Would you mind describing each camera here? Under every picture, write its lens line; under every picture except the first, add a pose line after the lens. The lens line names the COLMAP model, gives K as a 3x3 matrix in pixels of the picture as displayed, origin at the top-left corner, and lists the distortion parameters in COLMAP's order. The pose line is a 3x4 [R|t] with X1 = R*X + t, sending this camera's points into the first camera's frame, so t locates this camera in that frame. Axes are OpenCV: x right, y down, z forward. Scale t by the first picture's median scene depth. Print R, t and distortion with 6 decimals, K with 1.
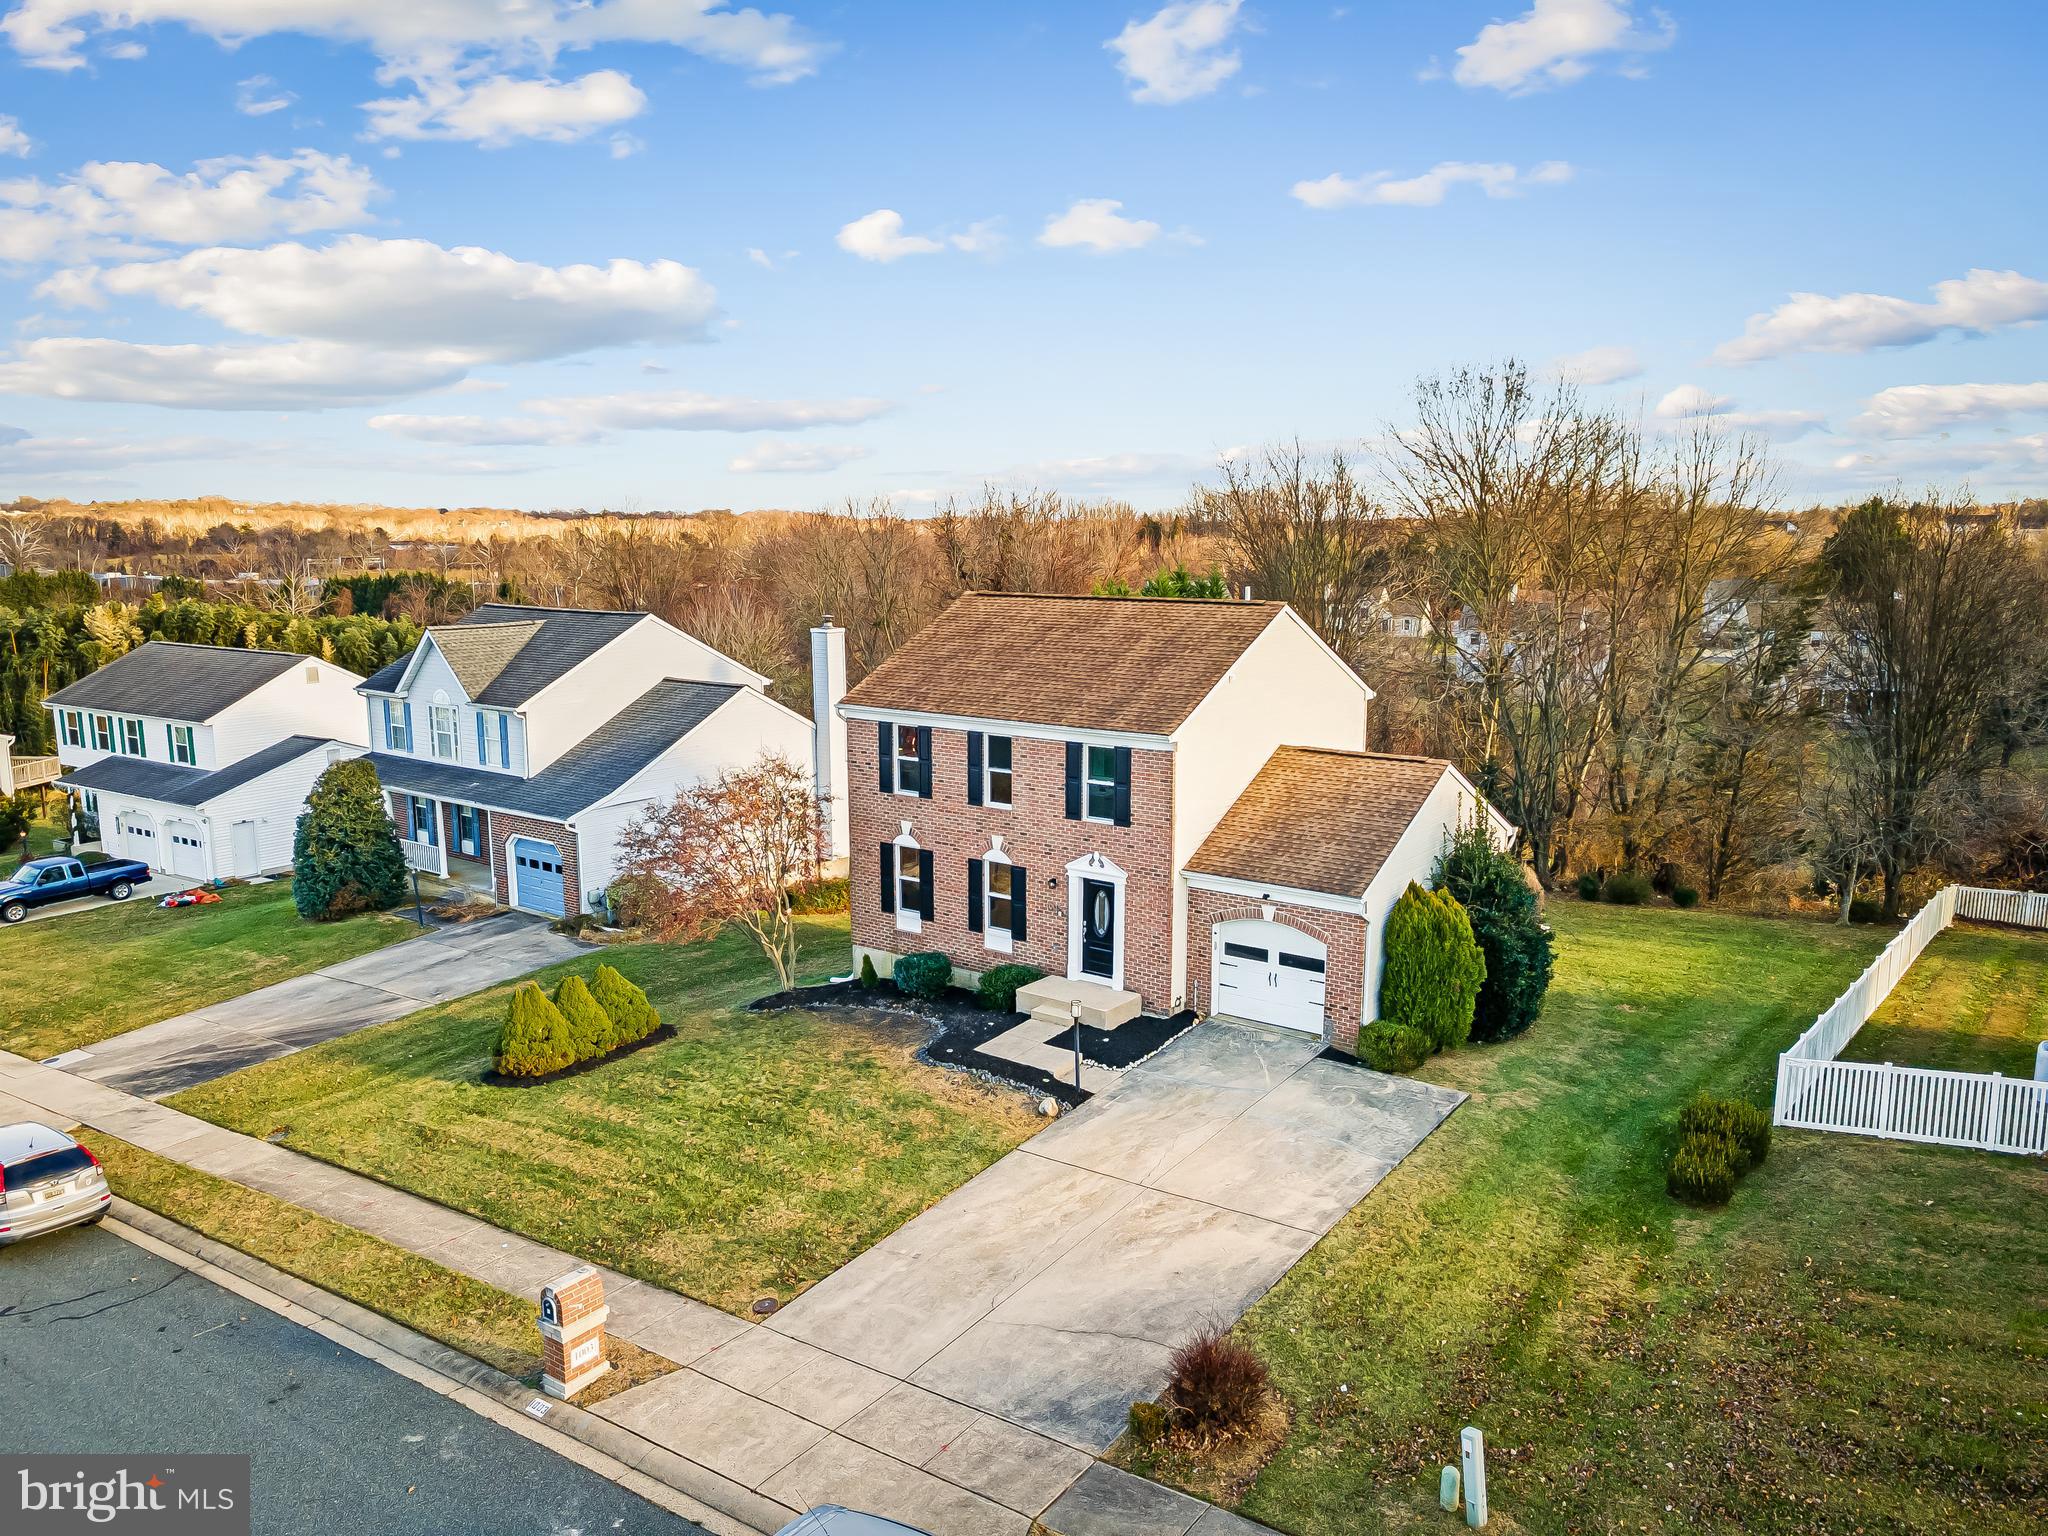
lens RADIAL K [[1494.1, 0, 1024.0], [0, 1494.1, 768.0], [0, 0, 1]] dist [0.020568, 0.051324]
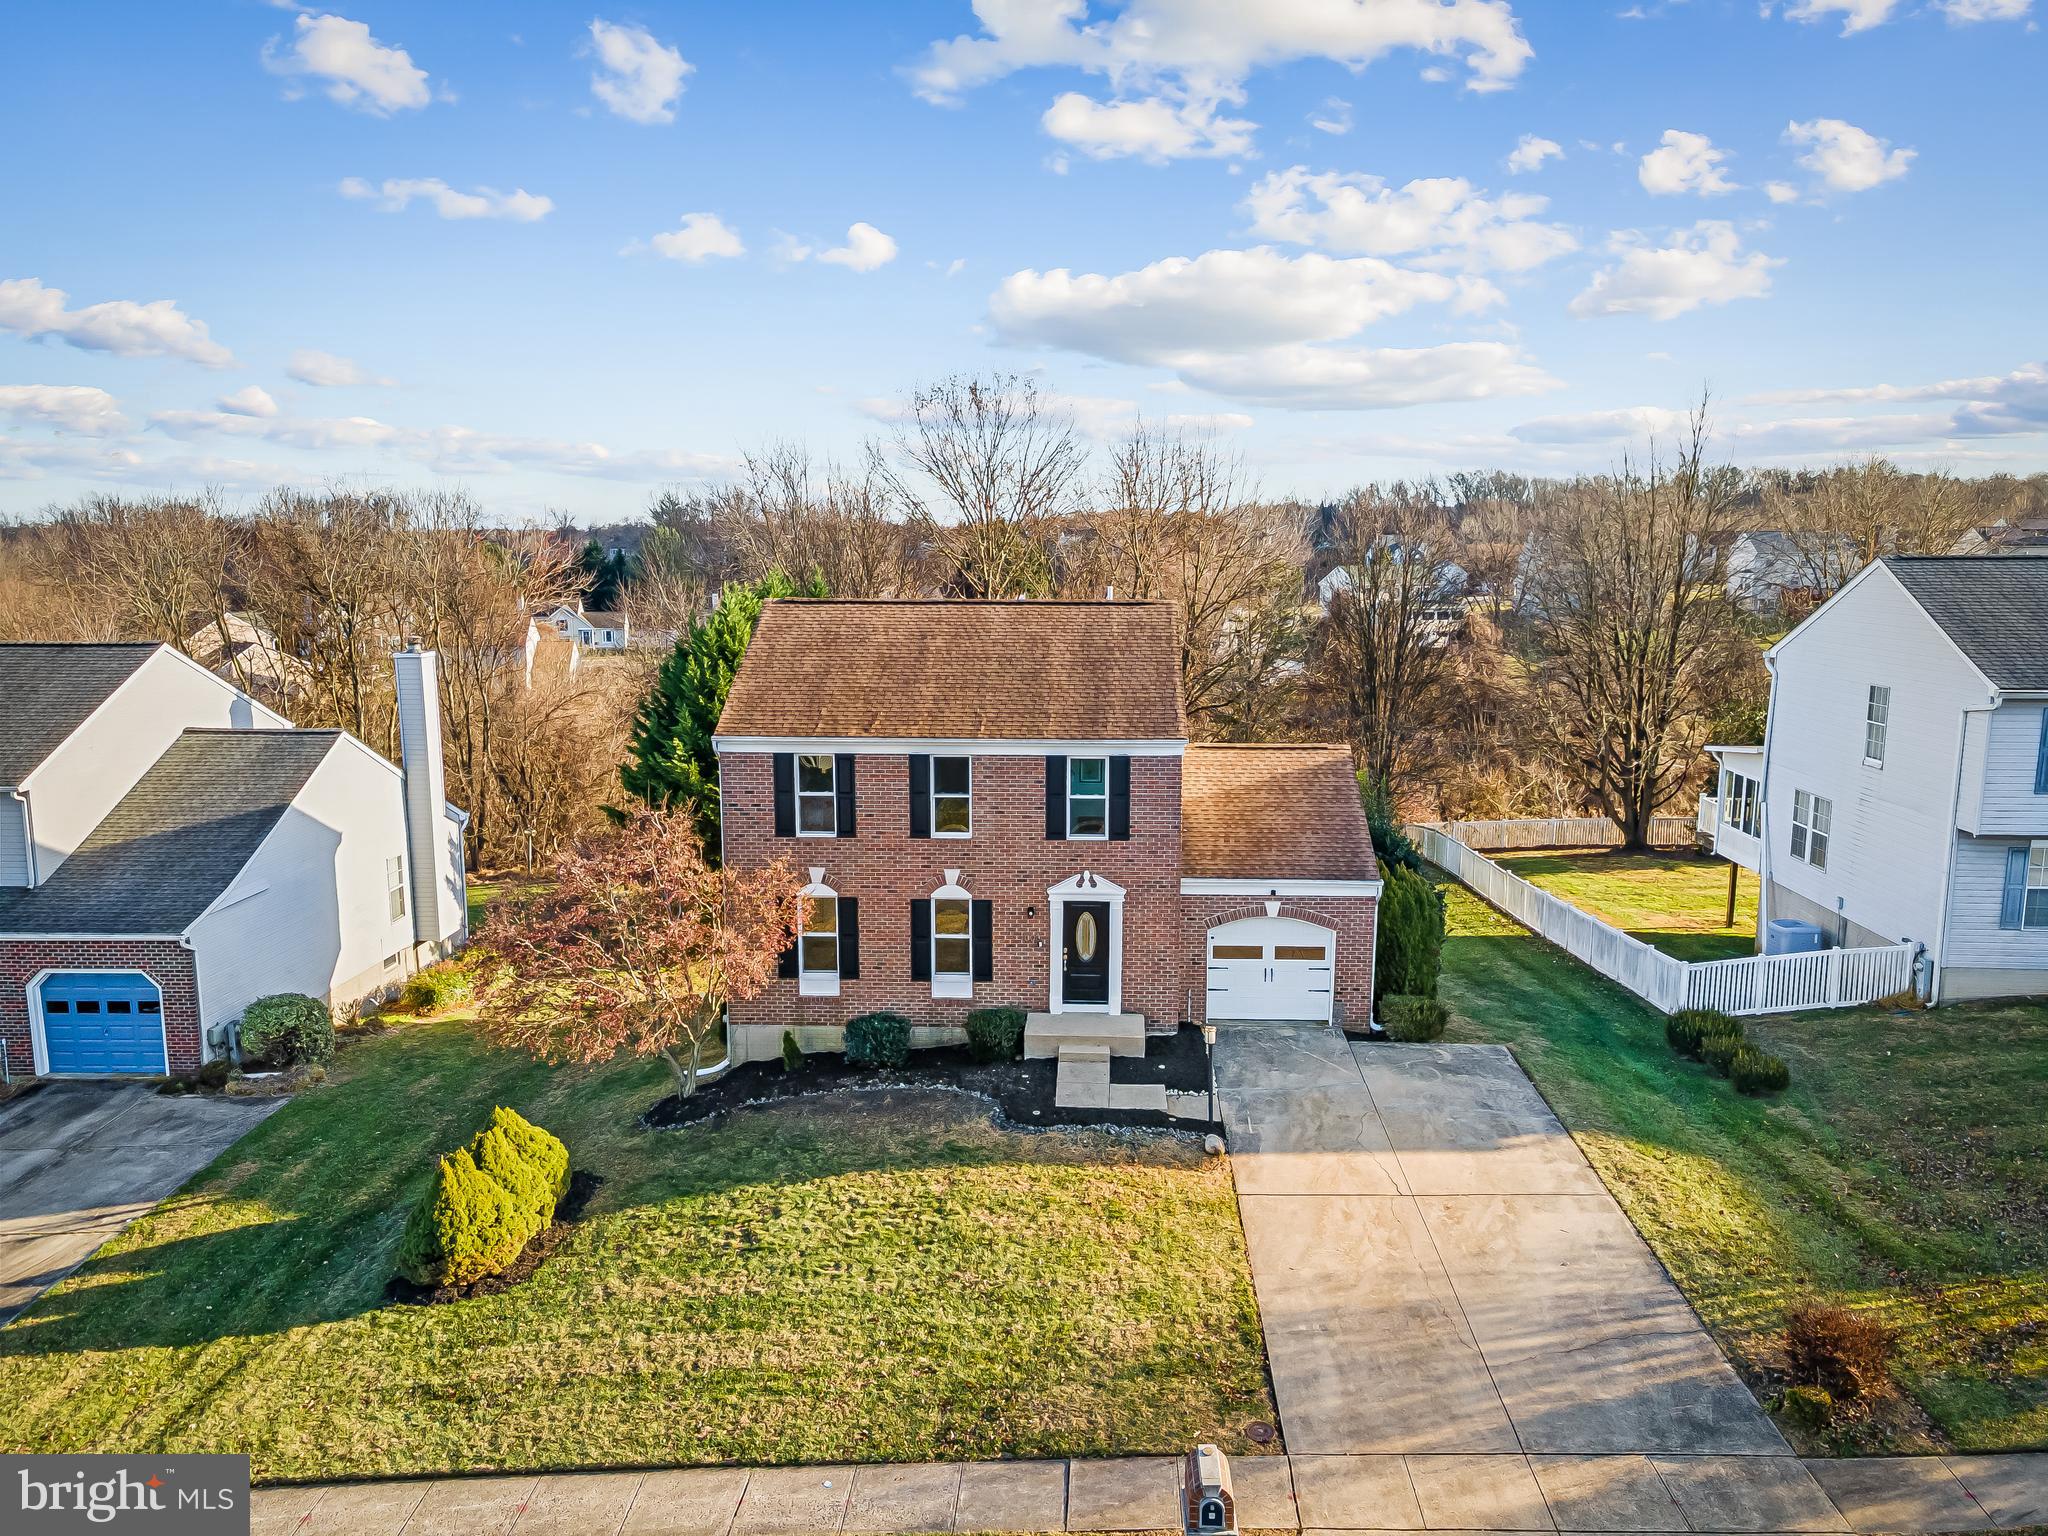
lens RADIAL K [[1494.1, 0, 1024.0], [0, 1494.1, 768.0], [0, 0, 1]] dist [0.020568, 0.051324]
pose [[0.828496, -0.085771, 0.553388, -0.488124], [0.089935, 0.995753, 0.019690, -0.029451], [-0.552727, 0.033456, 0.832691, 0.241229]]
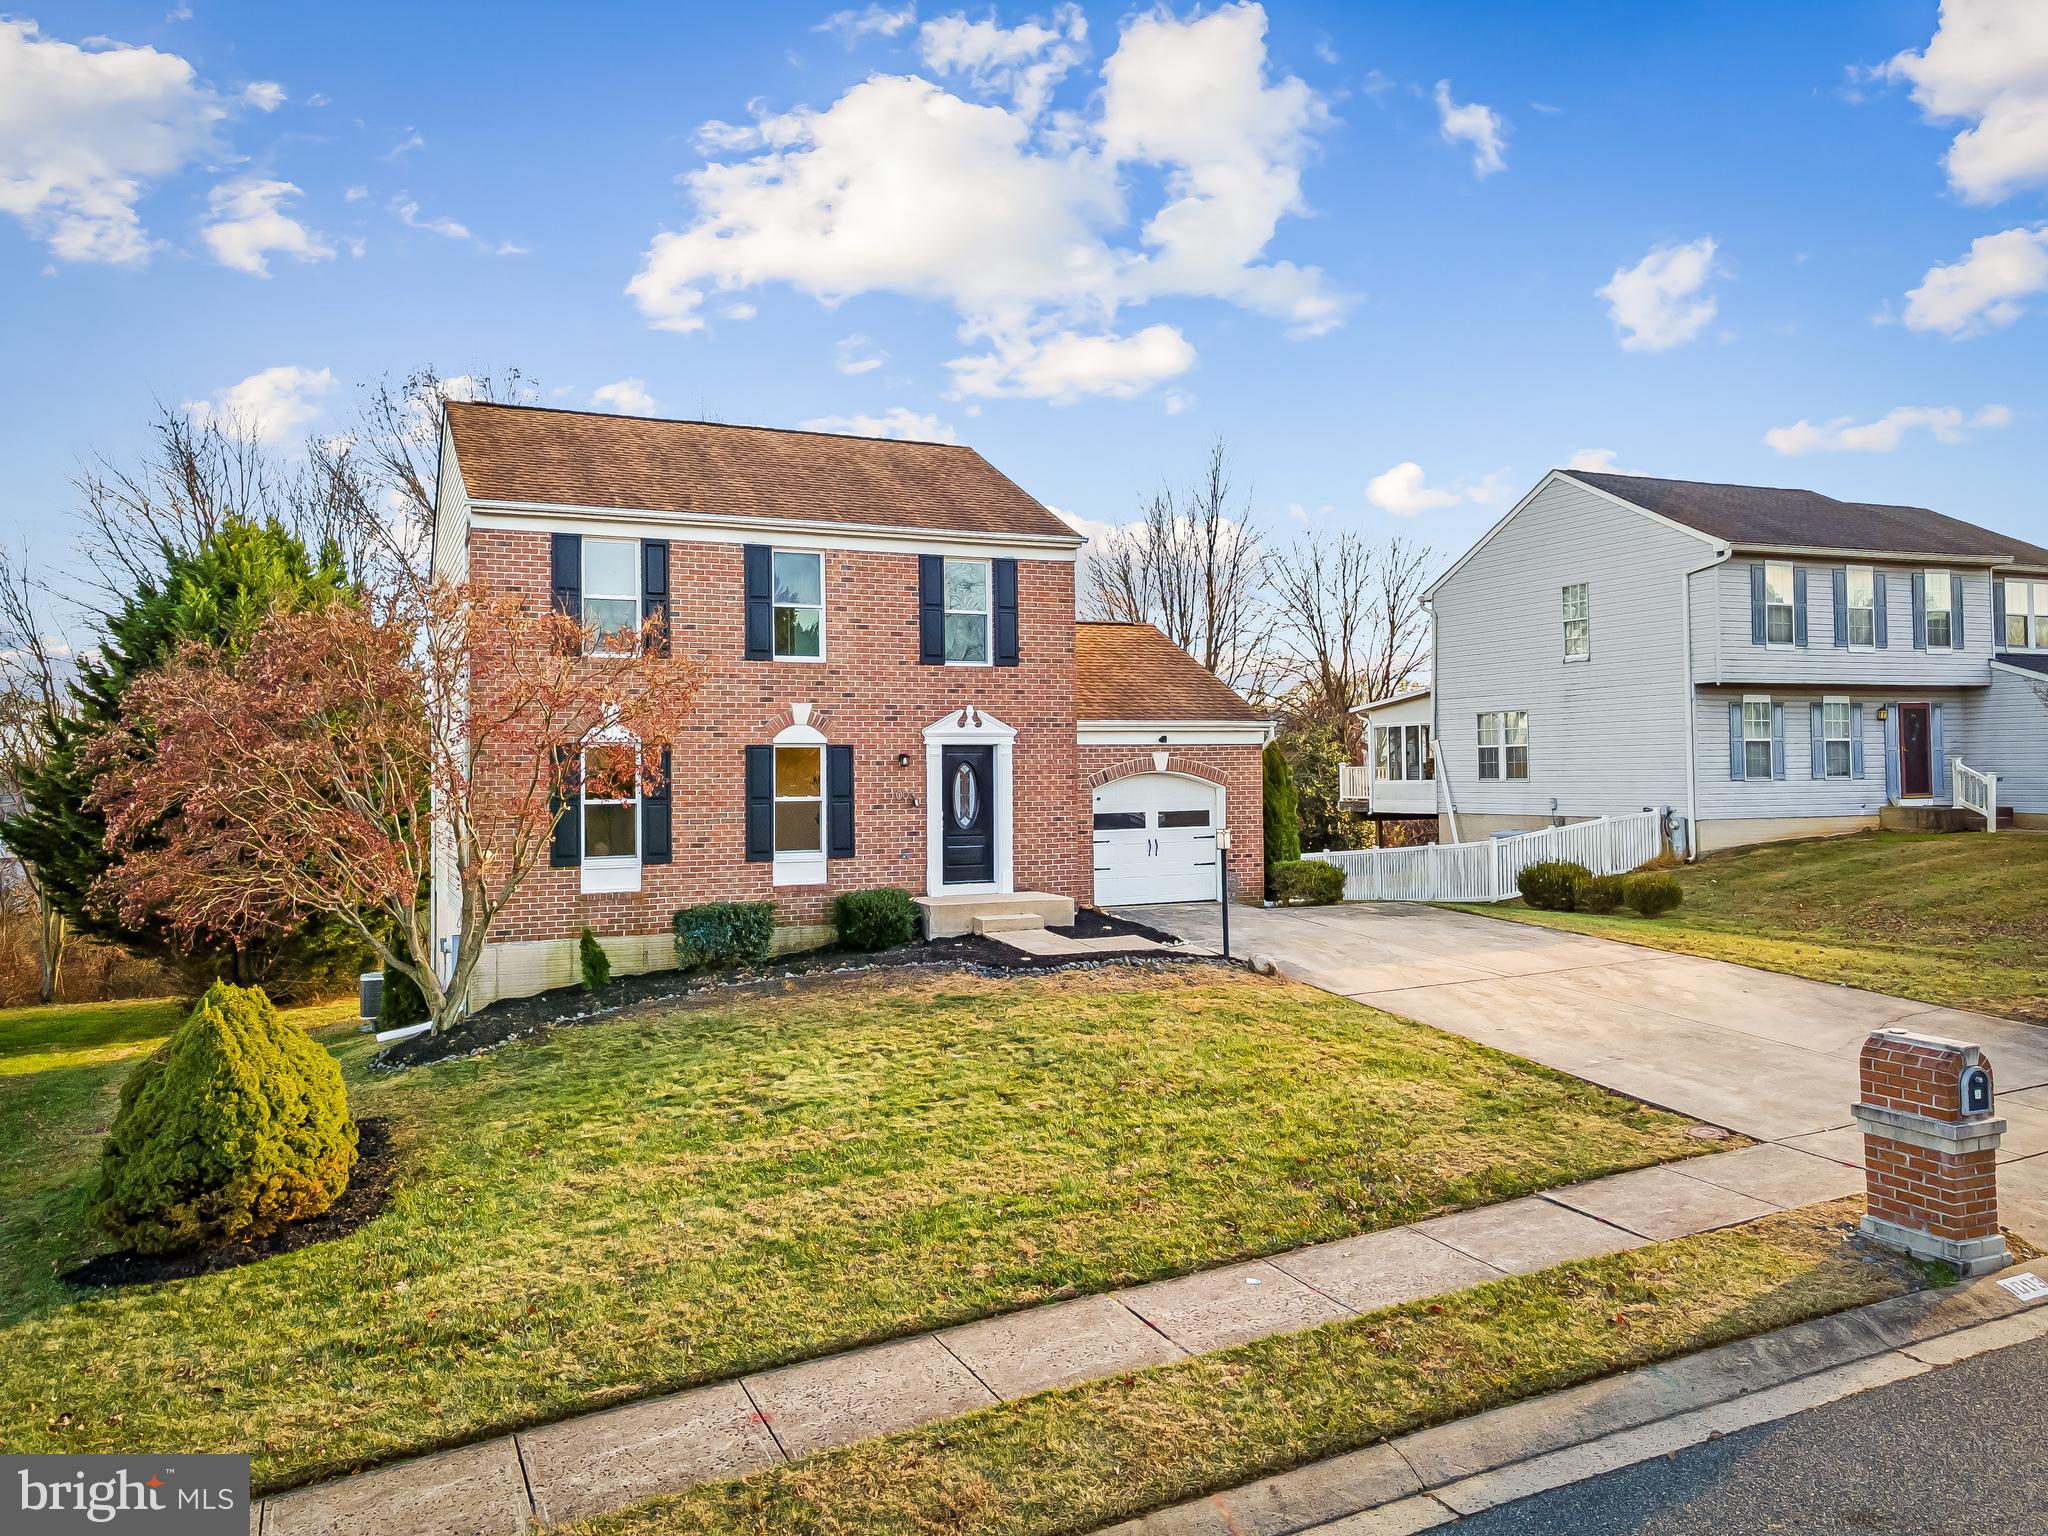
lens RADIAL K [[1520.4, 0, 1035.5], [0, 1520.4, 722.8], [0, 0, 1]] dist [0.011661, 0.064464]
pose [[0.479522, 0.025536, 0.877158, -0.580878], [0.151991, 0.982052, -0.111680, 0.150470], [-0.864267, 0.186873, 0.467034, 0.619644]]
